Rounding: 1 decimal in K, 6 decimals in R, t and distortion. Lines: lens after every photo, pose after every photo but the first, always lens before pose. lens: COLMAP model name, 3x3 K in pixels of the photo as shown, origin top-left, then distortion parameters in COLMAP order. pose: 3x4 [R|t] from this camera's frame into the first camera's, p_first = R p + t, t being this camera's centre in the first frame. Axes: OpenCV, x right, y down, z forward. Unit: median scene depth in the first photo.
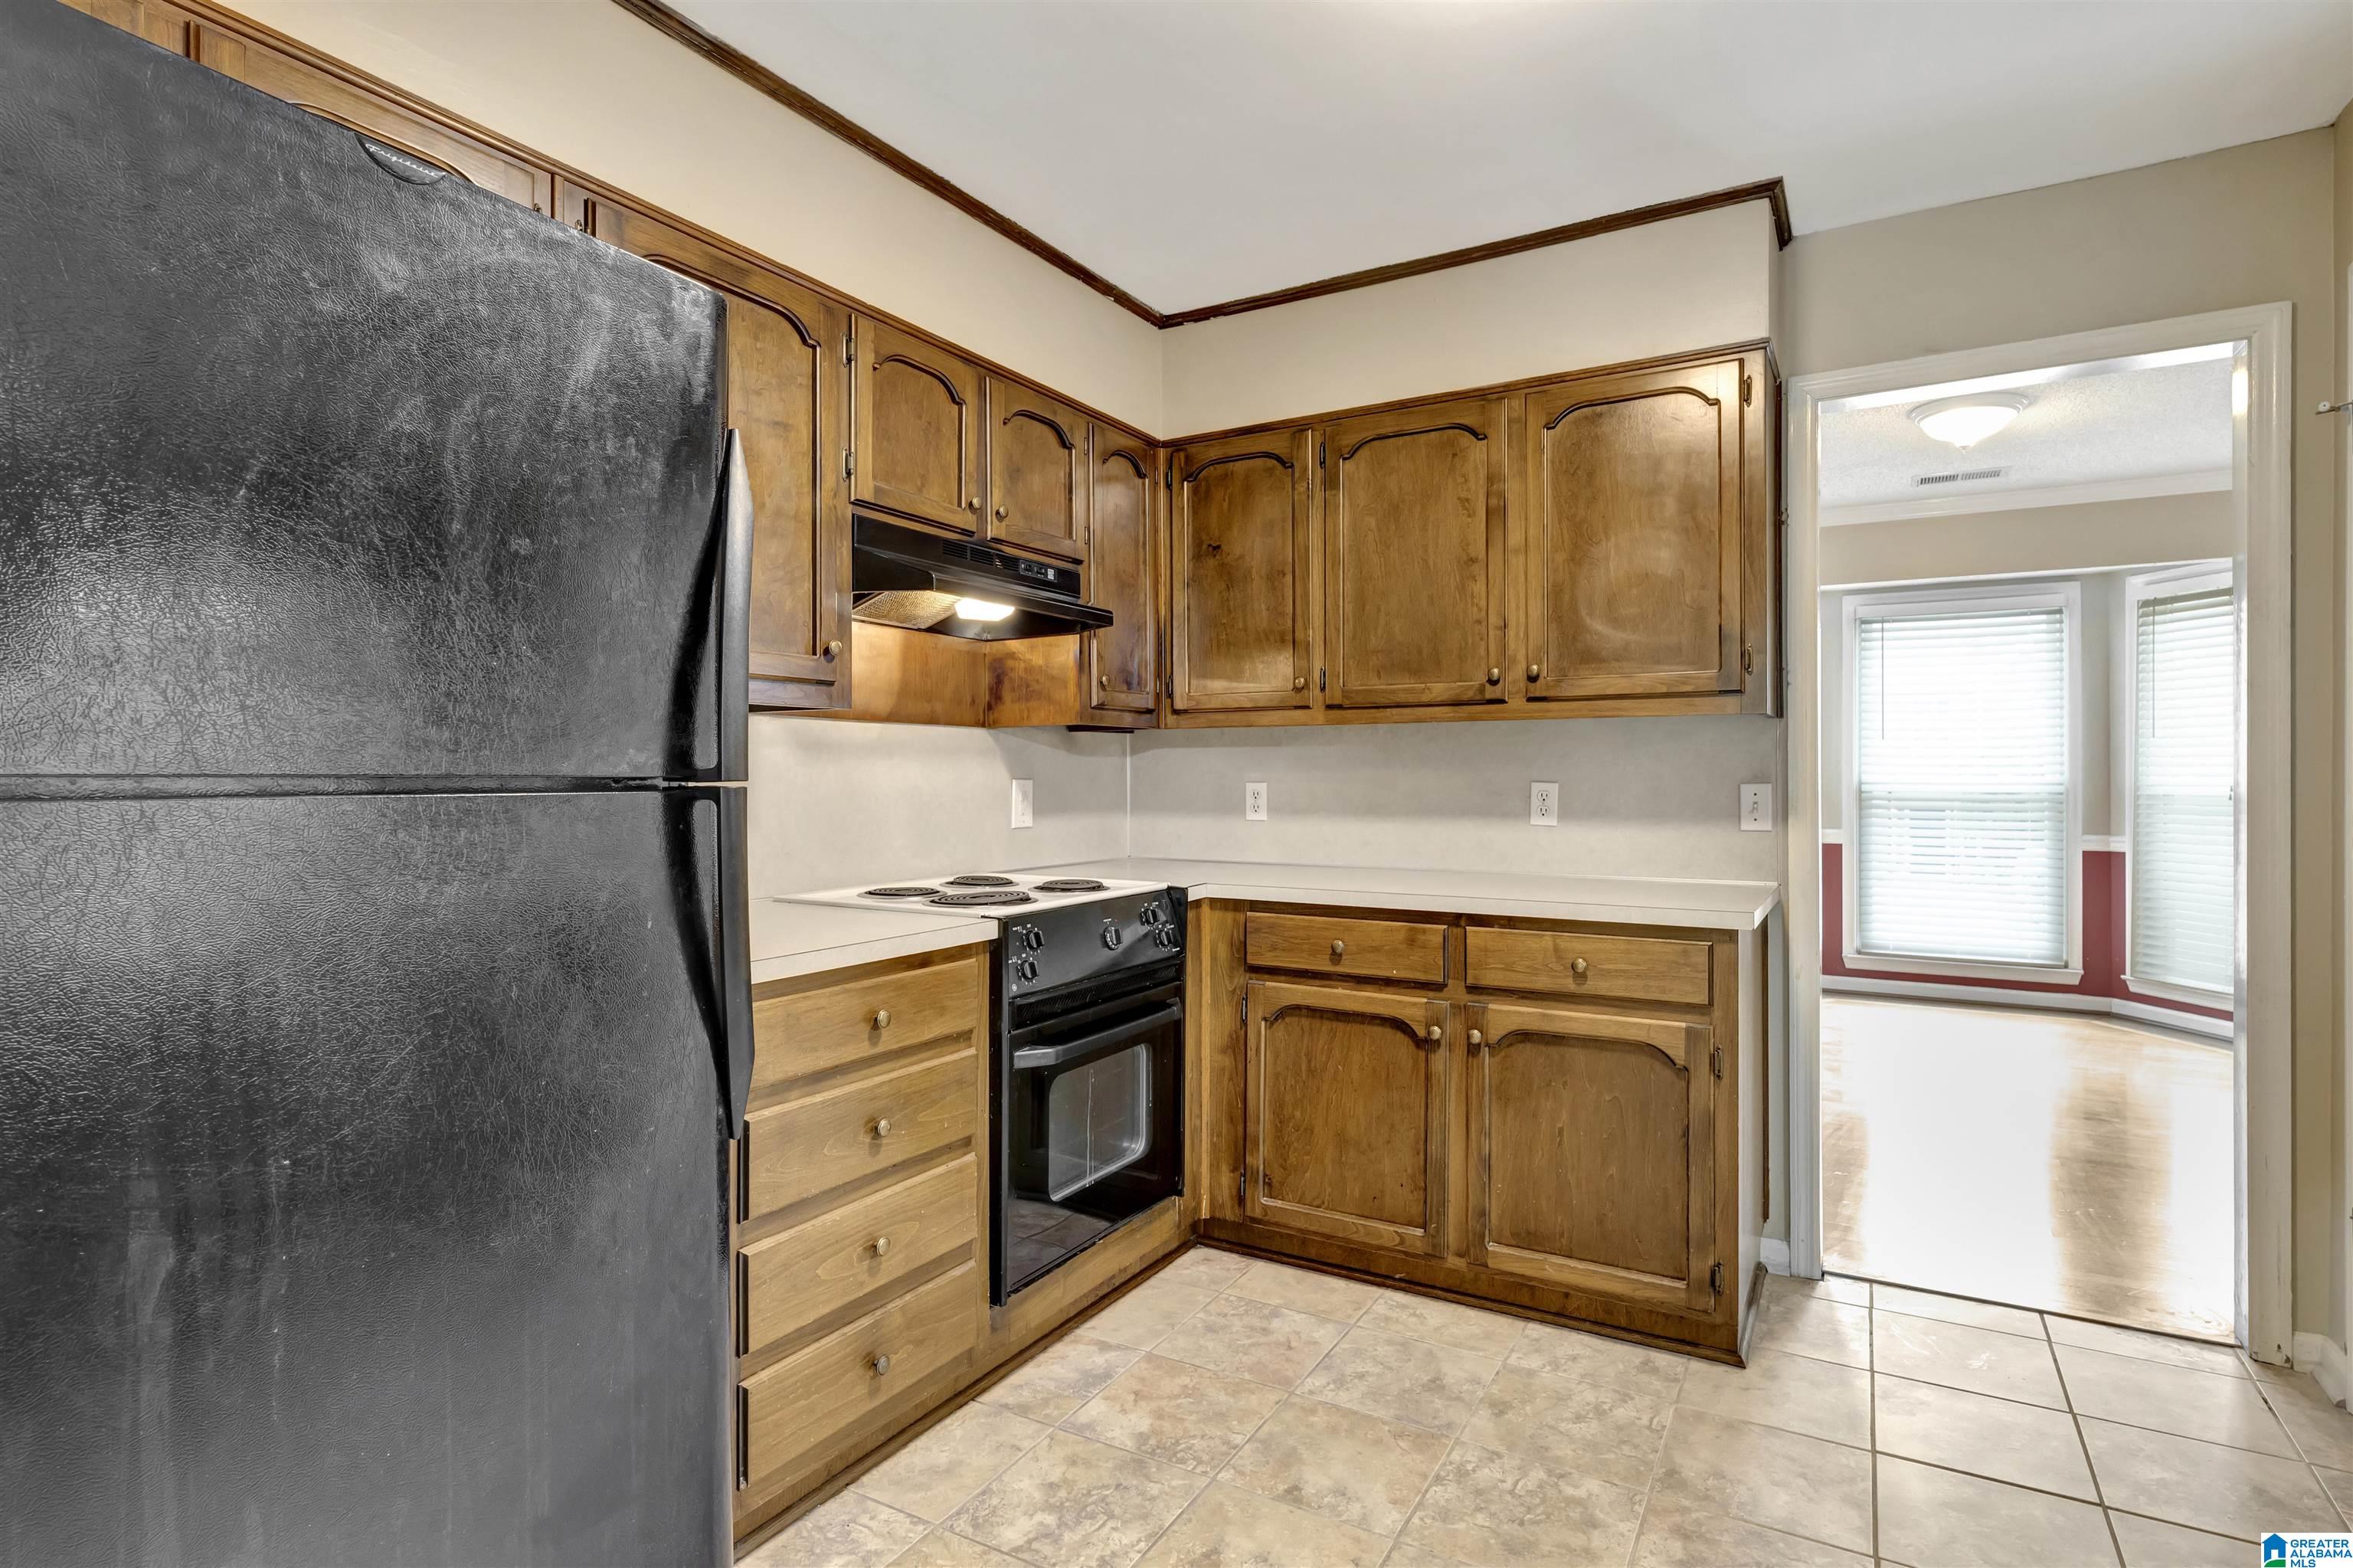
lens RADIAL K [[1212.5, 0, 1181.9], [0, 1212.5, 771.8], [0, 0, 1]] dist [0.005610, 0.000815]
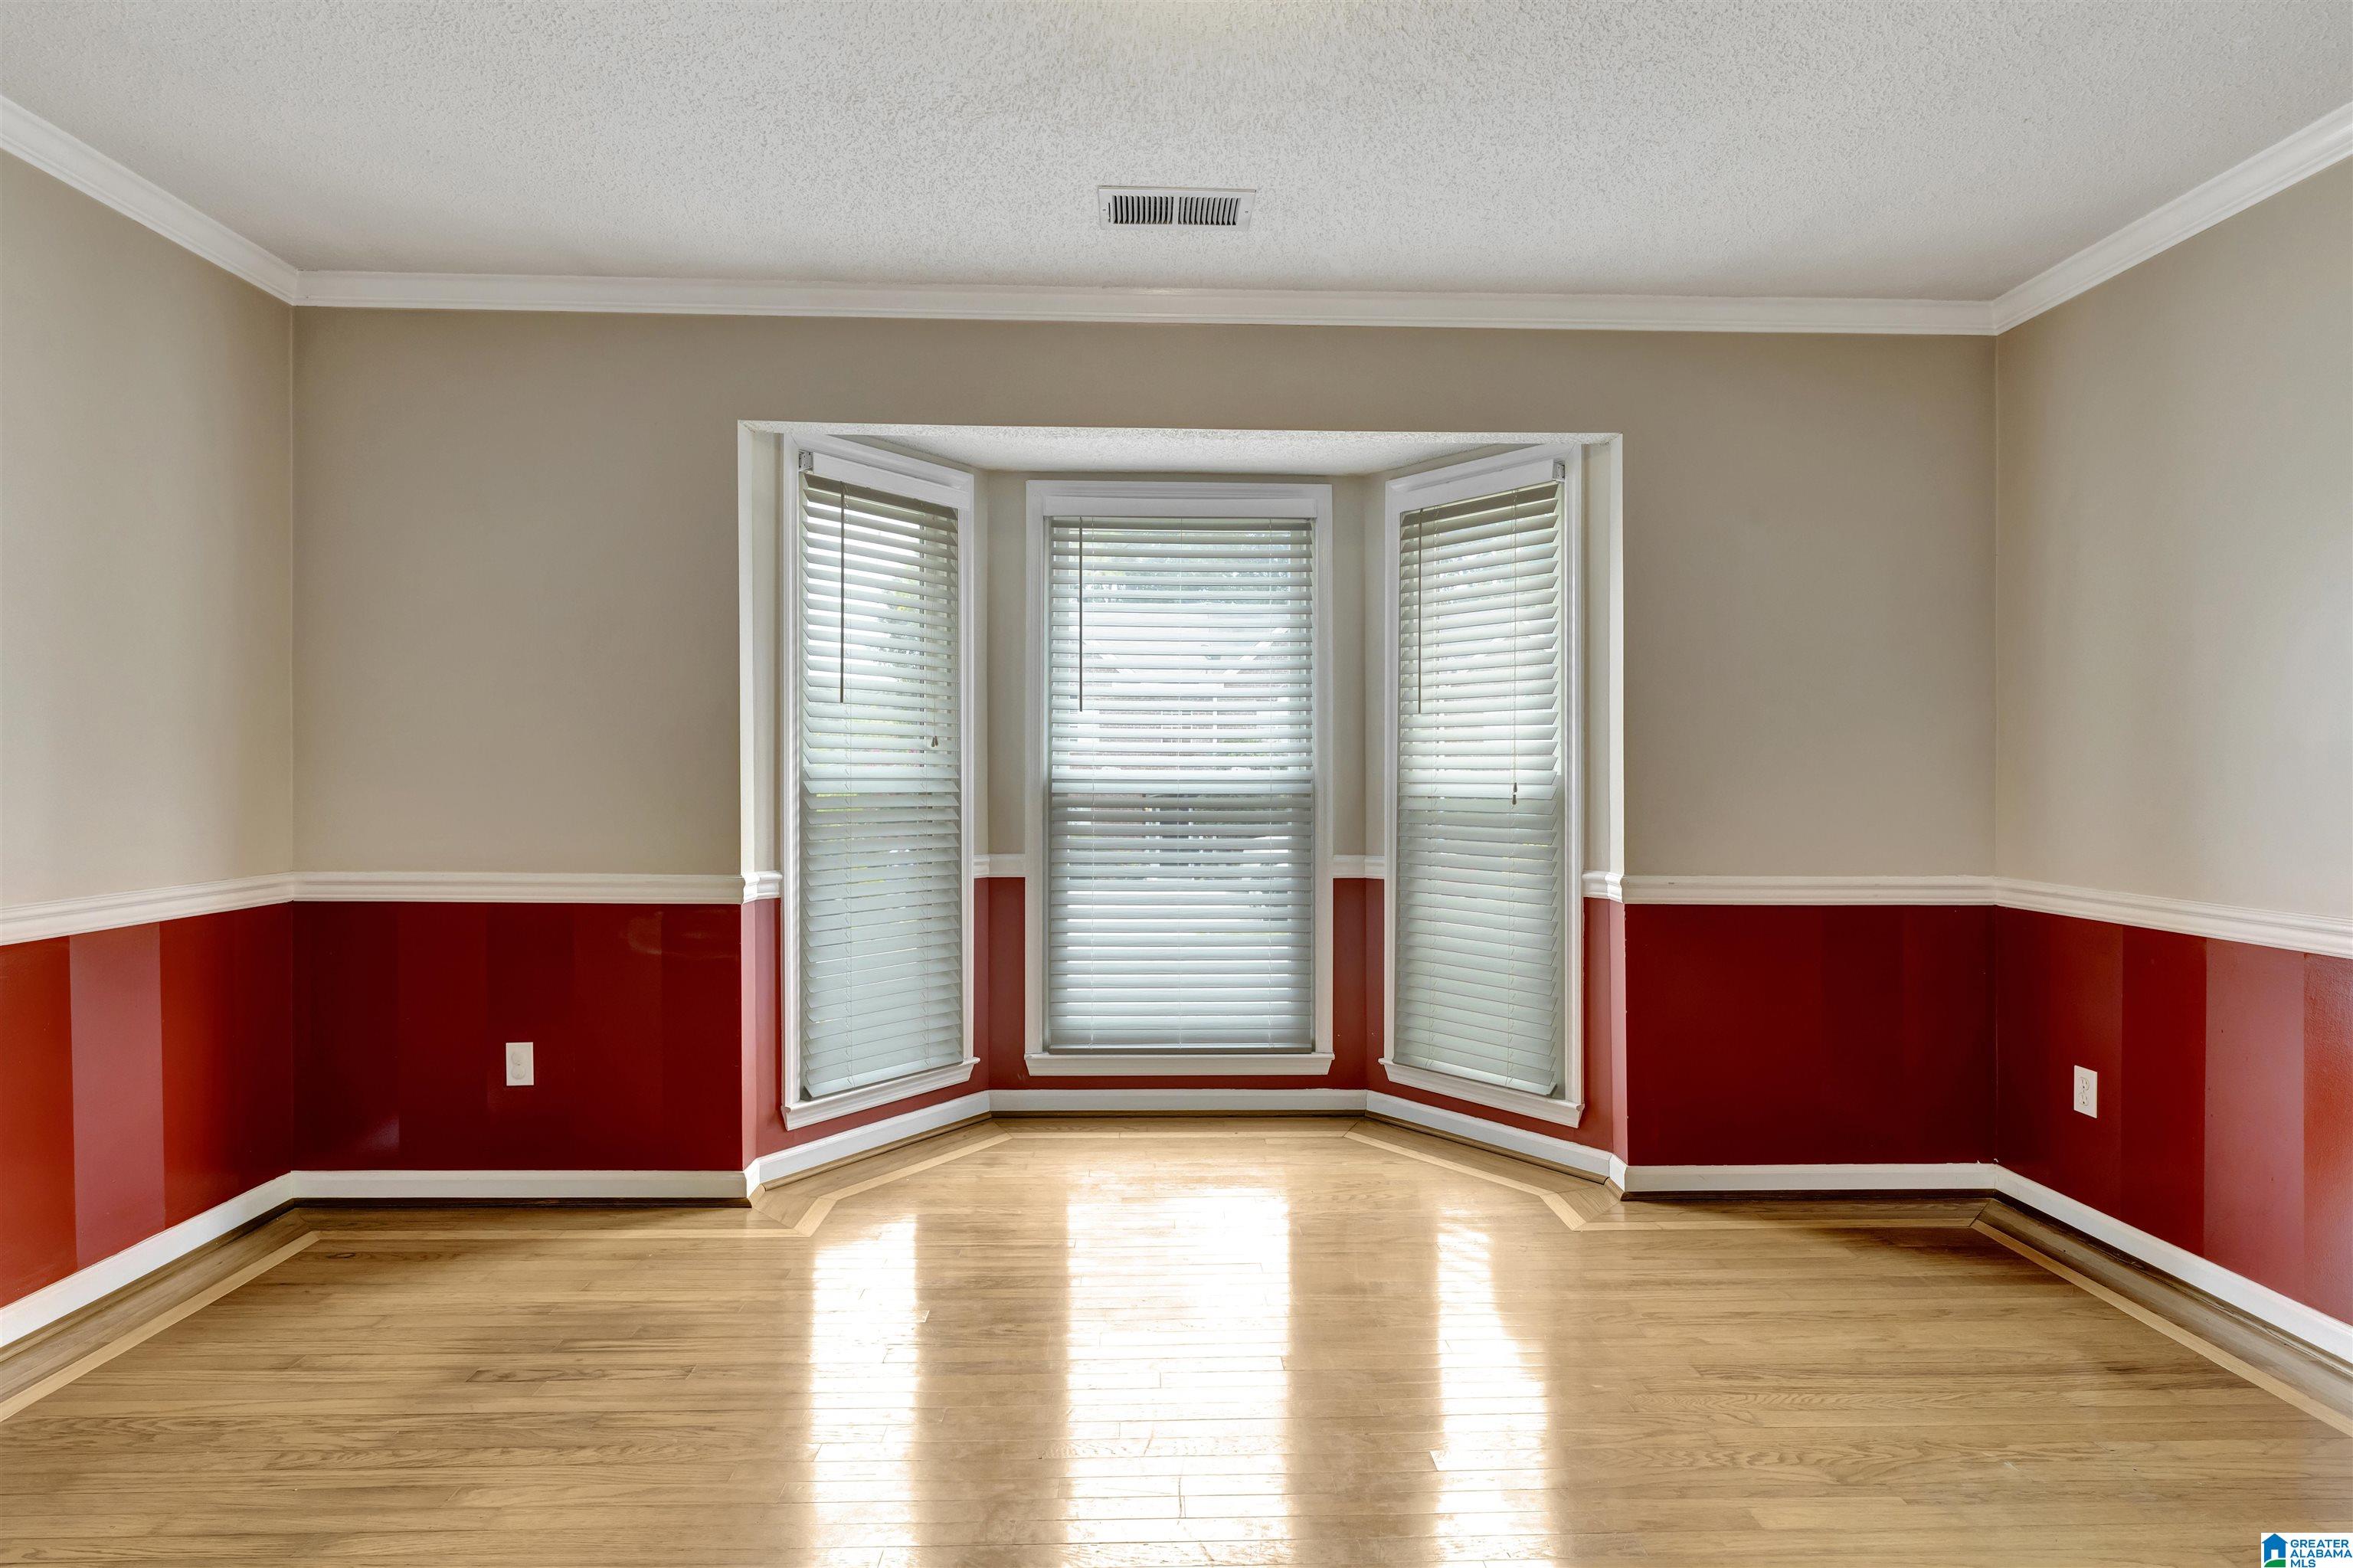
lens RADIAL K [[1212.5, 0, 1180.7], [0, 1212.5, 779.8], [0, 0, 1]] dist [0.005610, 0.000815]
pose [[0.850135, -0.004493, 0.526546, 0.307965], [-0.002624, 0.999915, 0.012769, 0.001291], [-0.526559, -0.012238, 0.850051, 0.465287]]
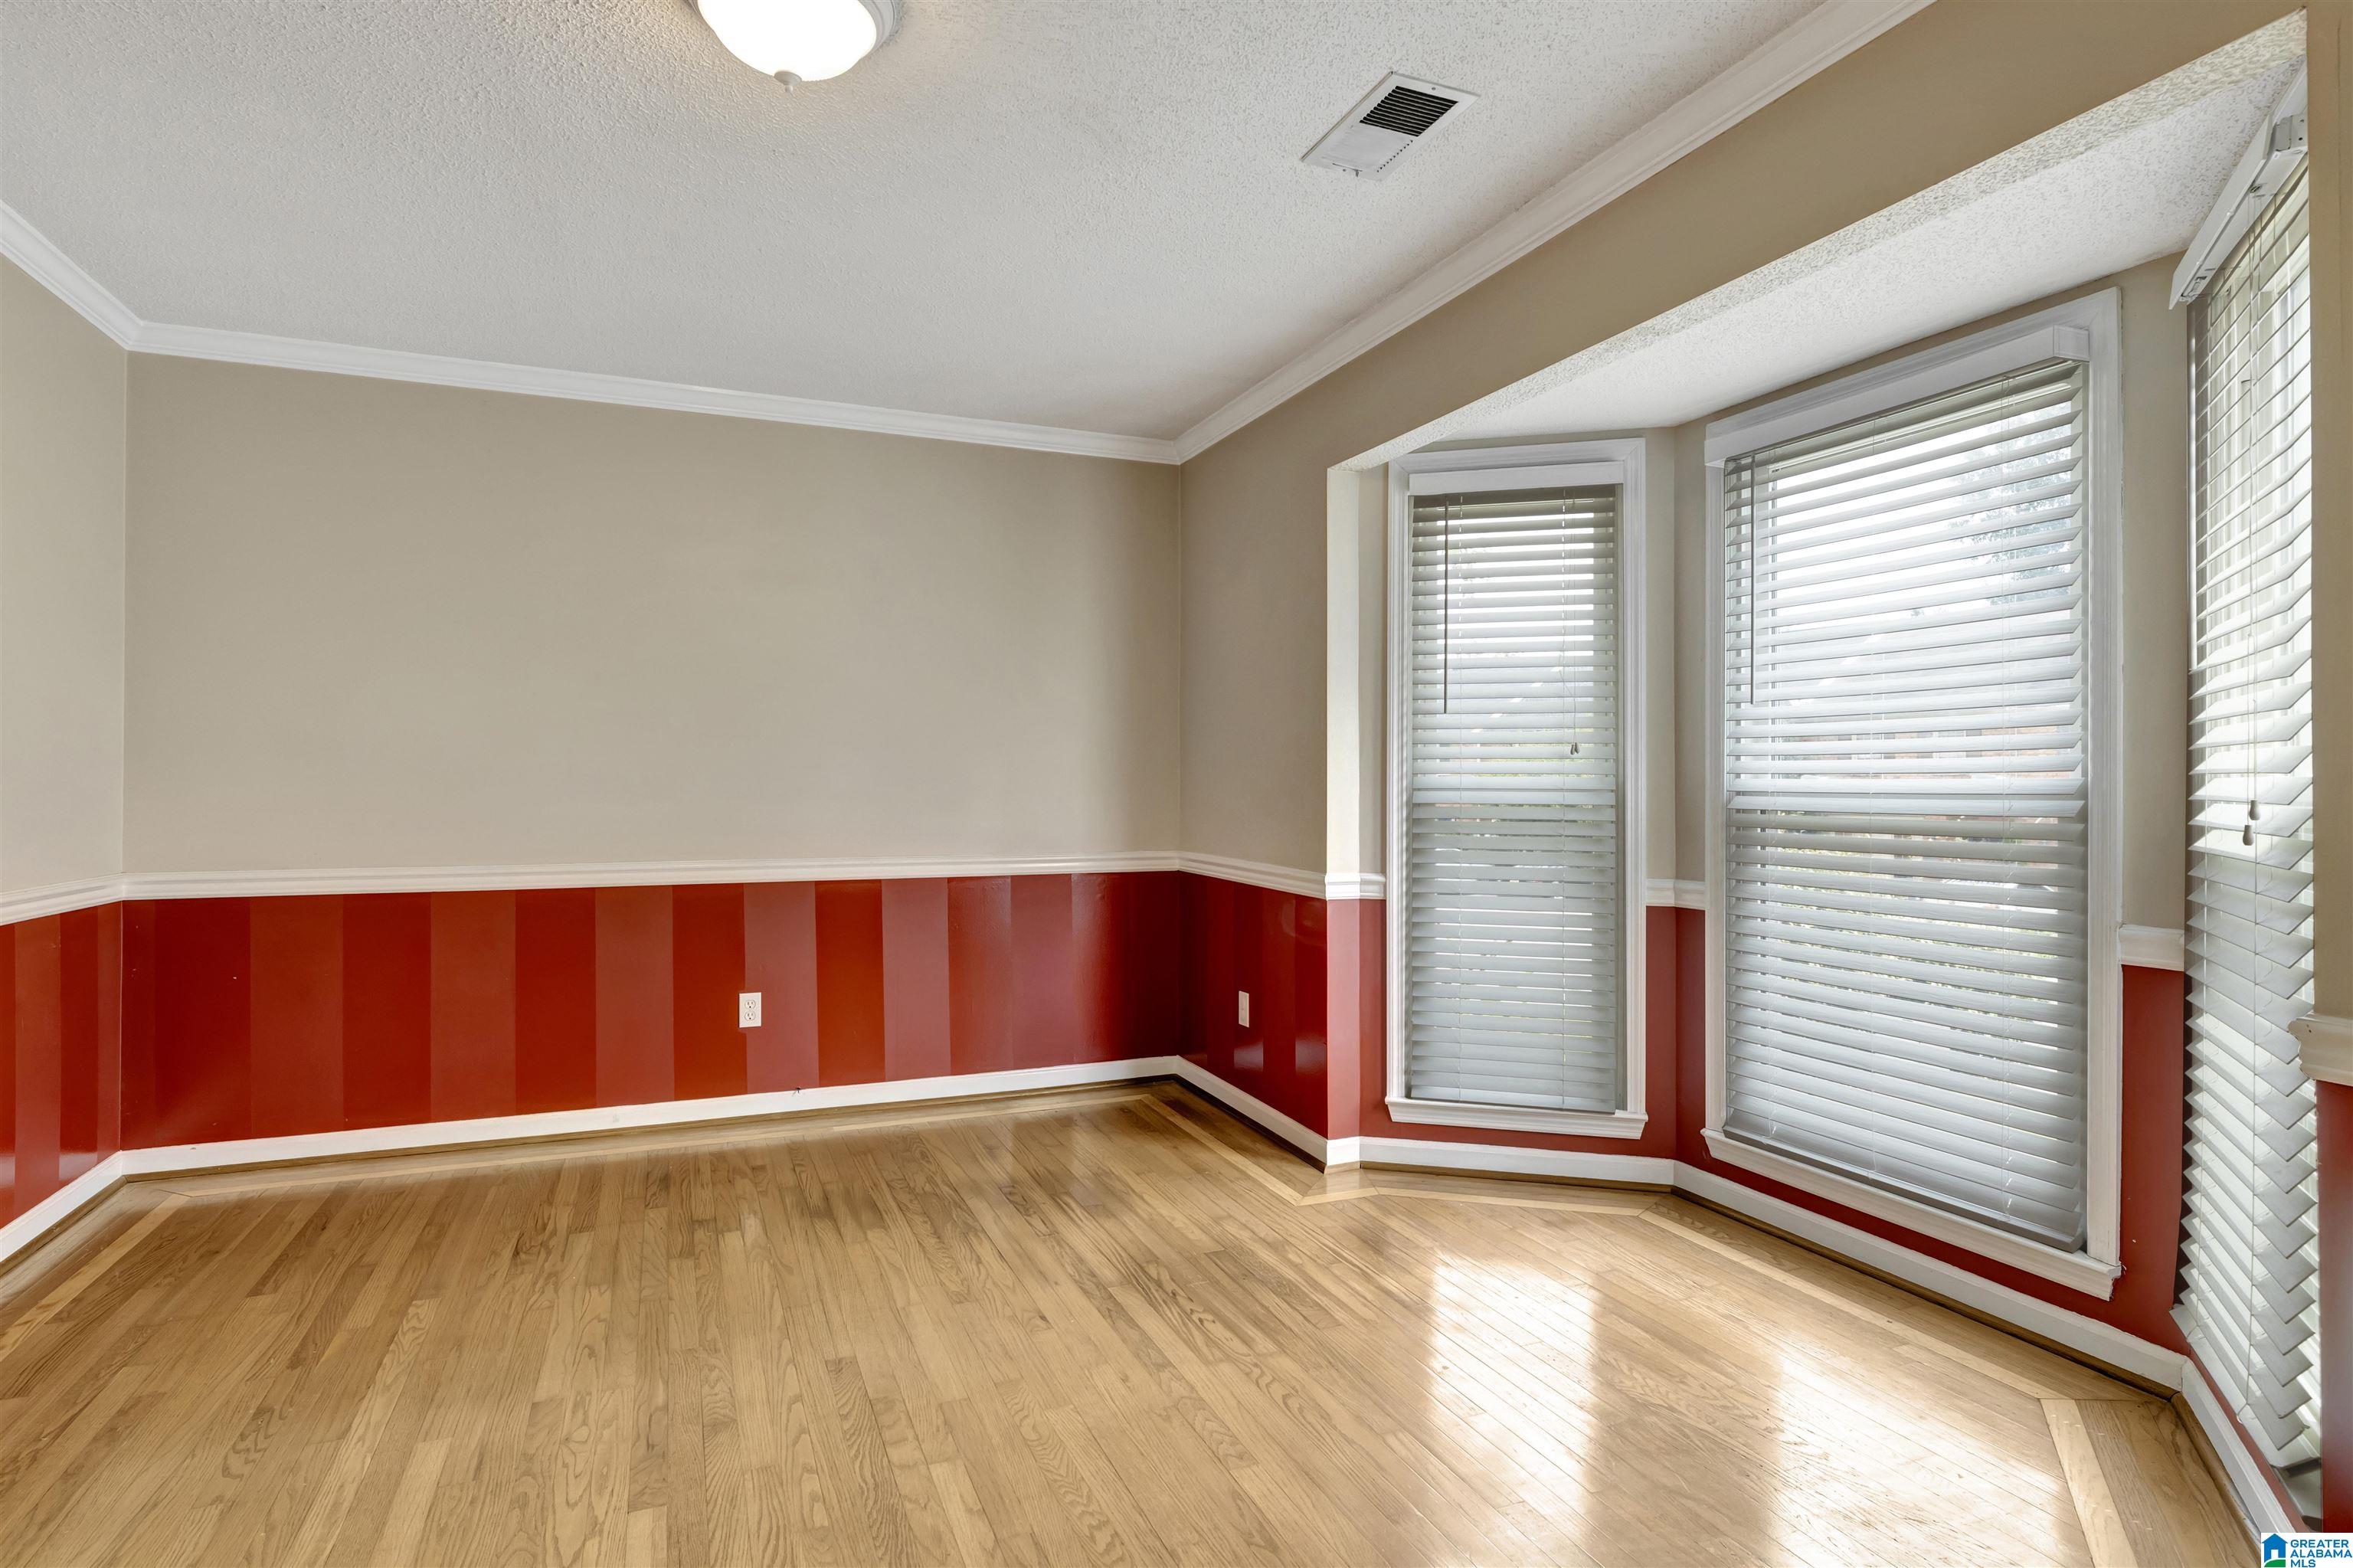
lens RADIAL K [[1216.1, 0, 1179.5], [0, 1216.1, 774.4], [0, 0, 1]] dist [-0.018167, -0.000758]
pose [[0.792218, -0.006140, -0.610207, 0.735334], [0.003757, 0.999980, -0.005185, 0.004448], [0.610226, 0.001815, 0.792225, 0.503580]]
